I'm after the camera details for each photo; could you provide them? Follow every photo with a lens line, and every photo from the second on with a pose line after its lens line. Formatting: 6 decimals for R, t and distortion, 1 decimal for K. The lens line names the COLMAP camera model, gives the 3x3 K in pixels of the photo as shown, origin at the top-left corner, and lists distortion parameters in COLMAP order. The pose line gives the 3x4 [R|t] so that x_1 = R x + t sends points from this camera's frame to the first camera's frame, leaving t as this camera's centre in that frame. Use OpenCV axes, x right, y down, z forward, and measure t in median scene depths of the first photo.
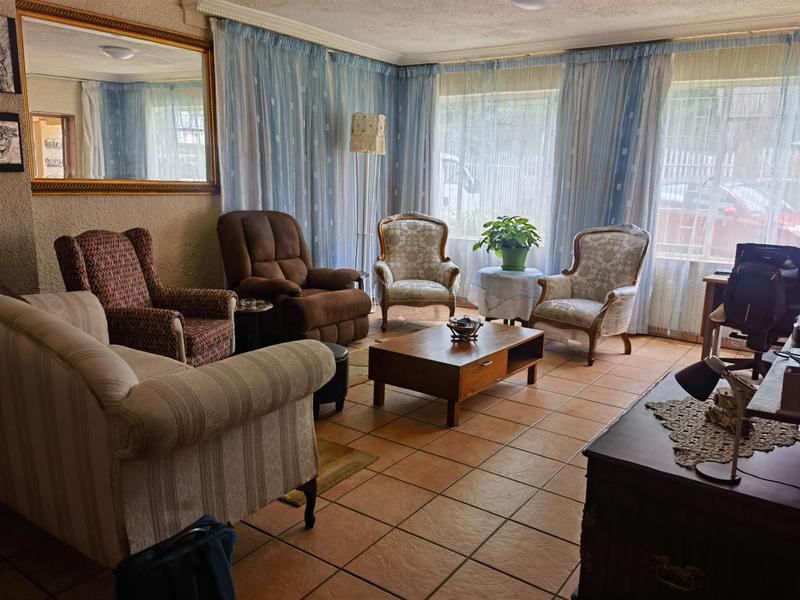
lens RADIAL K [[622.9, 0, 400.0], [0, 622.9, 300.0], [0, 0, 1]] dist [0.157913, -0.190040]
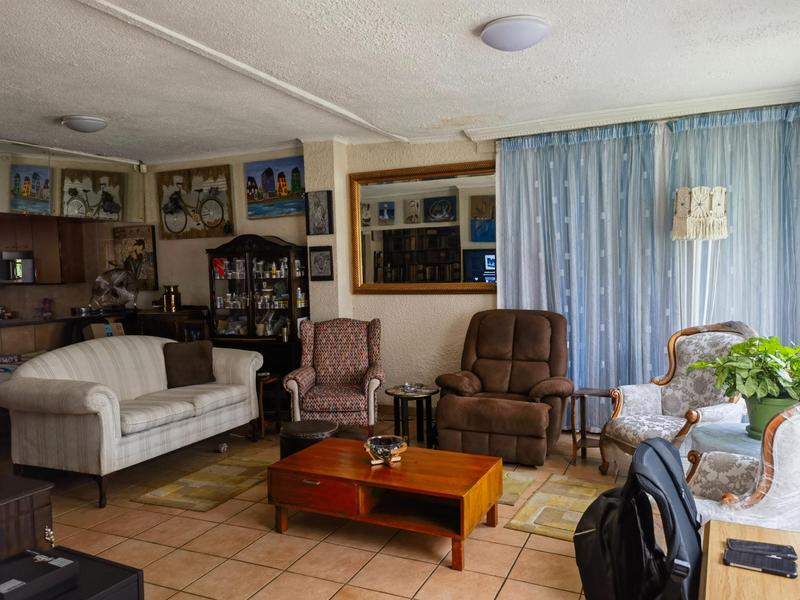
lens RADIAL K [[622.9, 0, 400.0], [0, 622.9, 300.0], [0, 0, 1]] dist [0.157913, -0.190040]
pose [[0.181895, 0.010164, -0.983265, 0.691132], [-0.168677, 0.985447, -0.021017, -0.101476], [0.968743, 0.169677, 0.180962, 0.613335]]
